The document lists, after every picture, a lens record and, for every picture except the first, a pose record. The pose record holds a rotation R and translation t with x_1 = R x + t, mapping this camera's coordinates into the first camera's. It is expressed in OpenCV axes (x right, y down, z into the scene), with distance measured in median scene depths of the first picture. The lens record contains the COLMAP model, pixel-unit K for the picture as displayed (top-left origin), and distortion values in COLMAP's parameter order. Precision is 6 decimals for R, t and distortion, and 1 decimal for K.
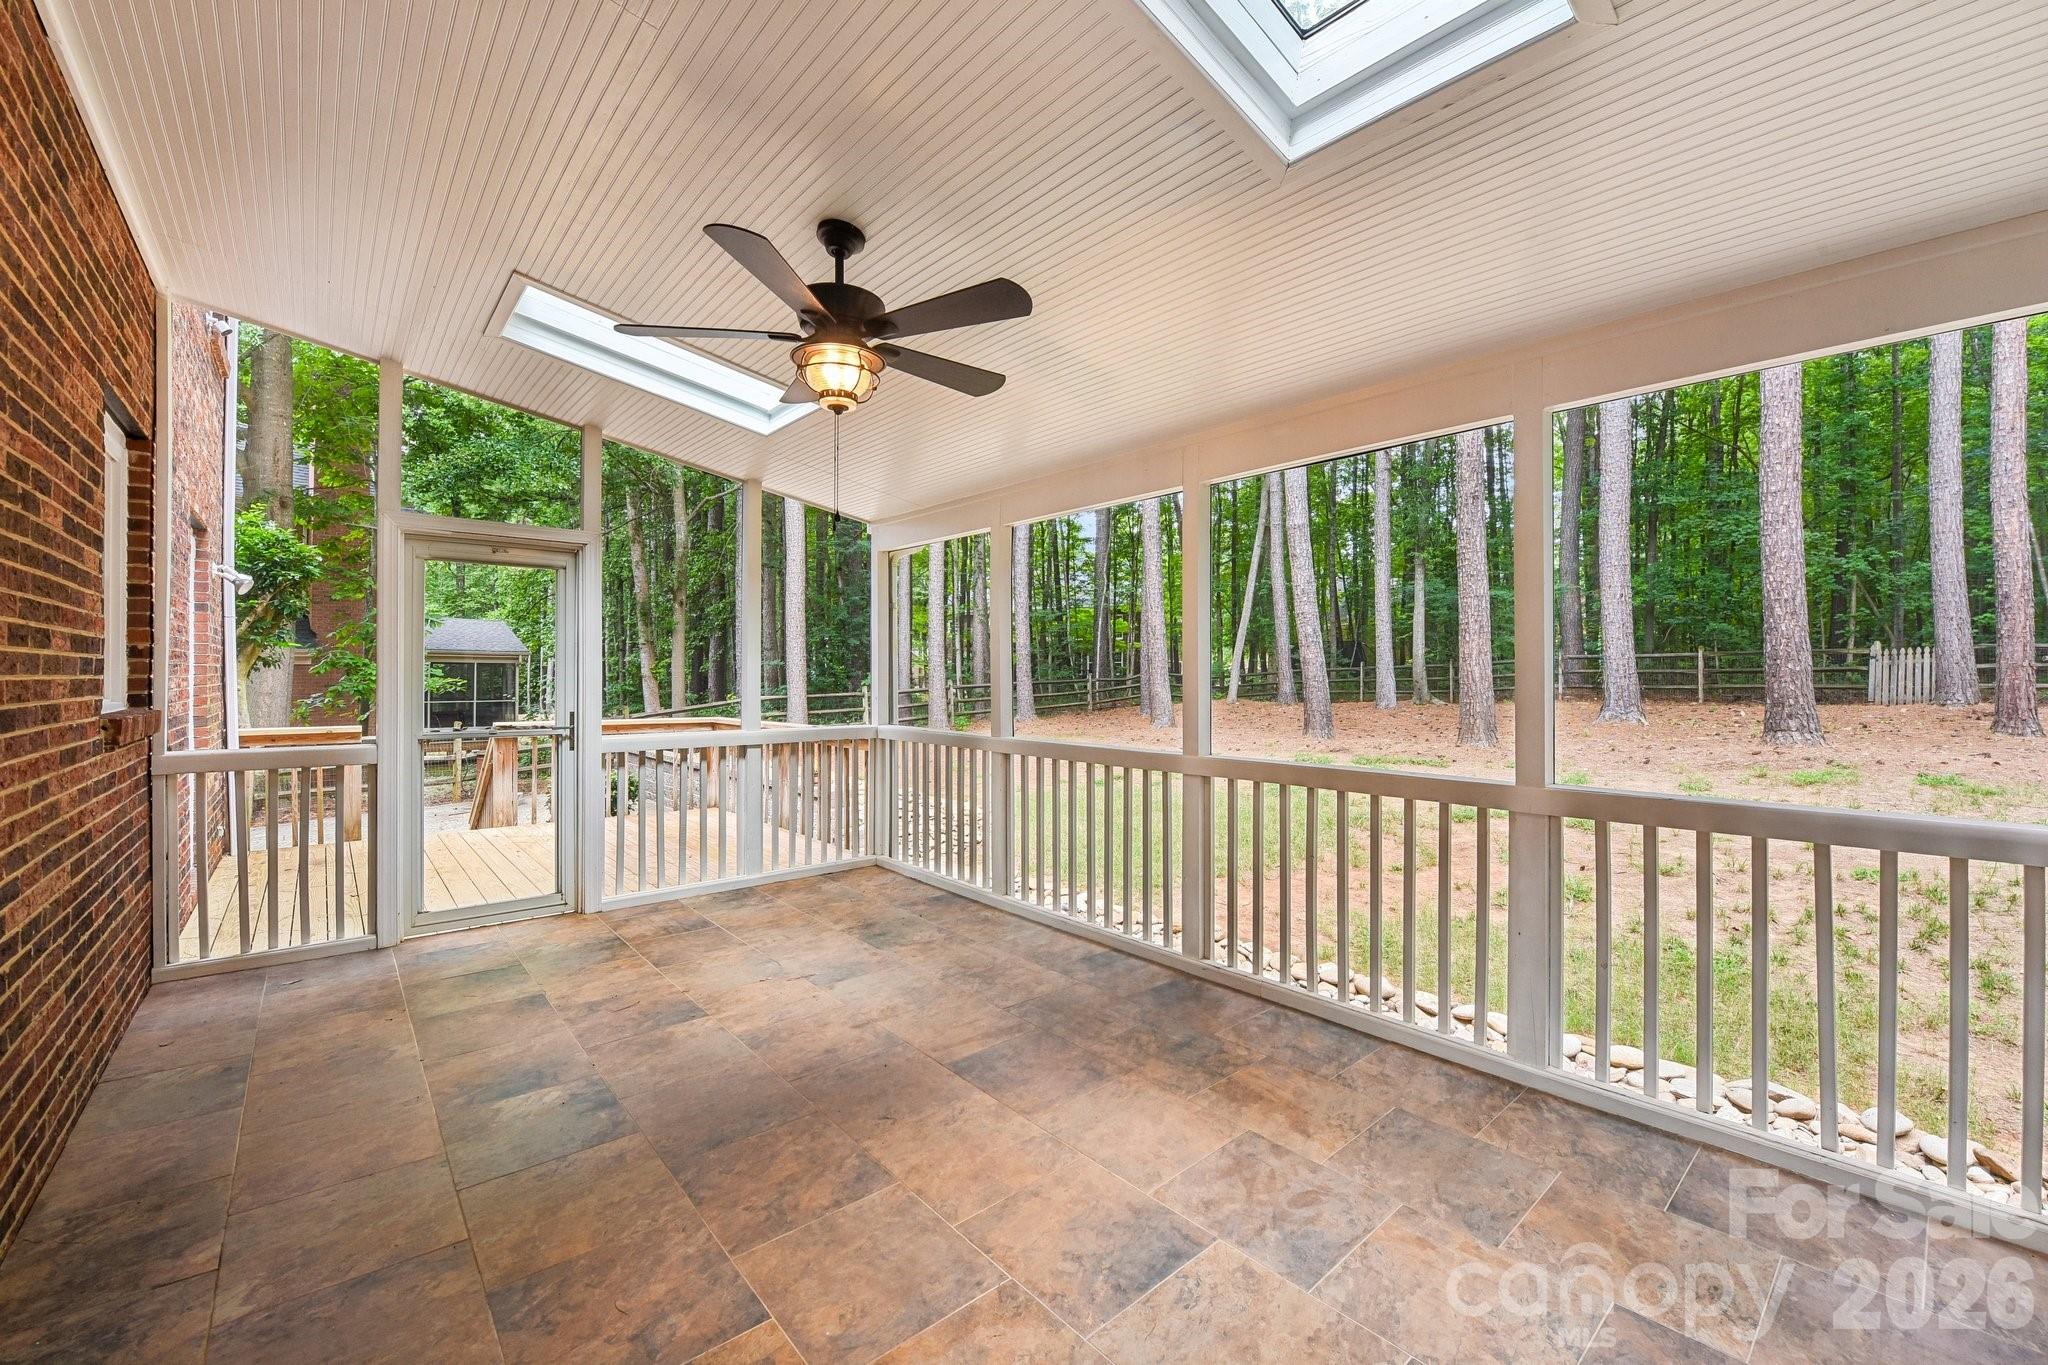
lens RADIAL K [[830.9, 0, 1017.6], [0, 830.9, 681.6], [0, 0, 1]] dist [-0.014278, -0.001120]
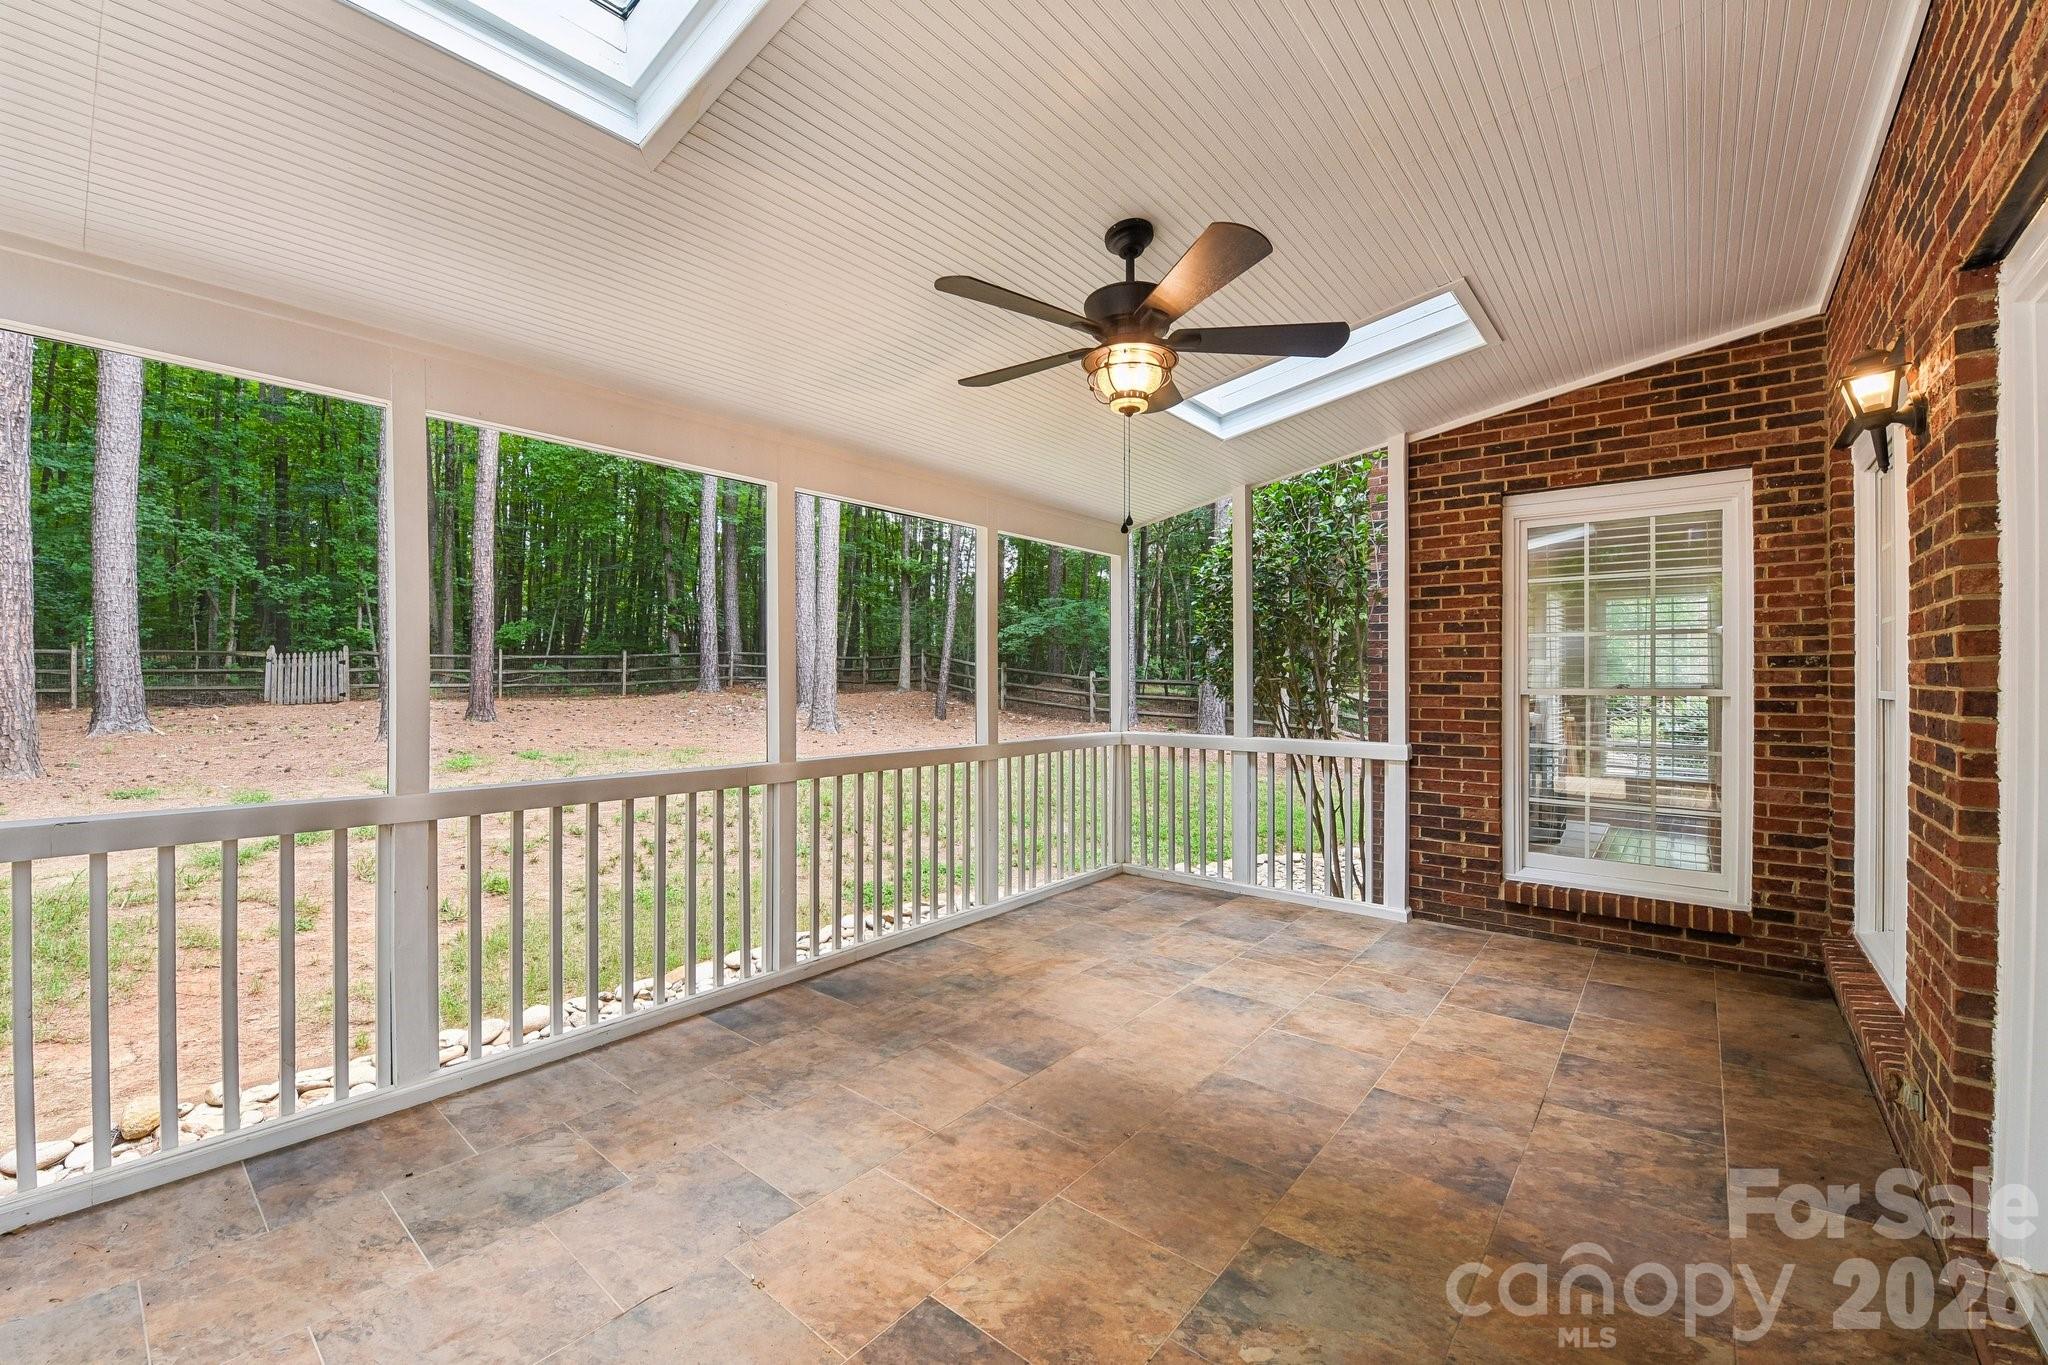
lens RADIAL K [[830.9, 0, 1014.7], [0, 830.9, 672.8], [0, 0, 1]] dist [-0.014278, -0.001120]
pose [[-0.174543, 0.006318, 0.984629, -0.724461], [0.004706, 0.999973, -0.005582, -0.010123], [-0.984638, 0.003660, -0.174568, 0.808604]]
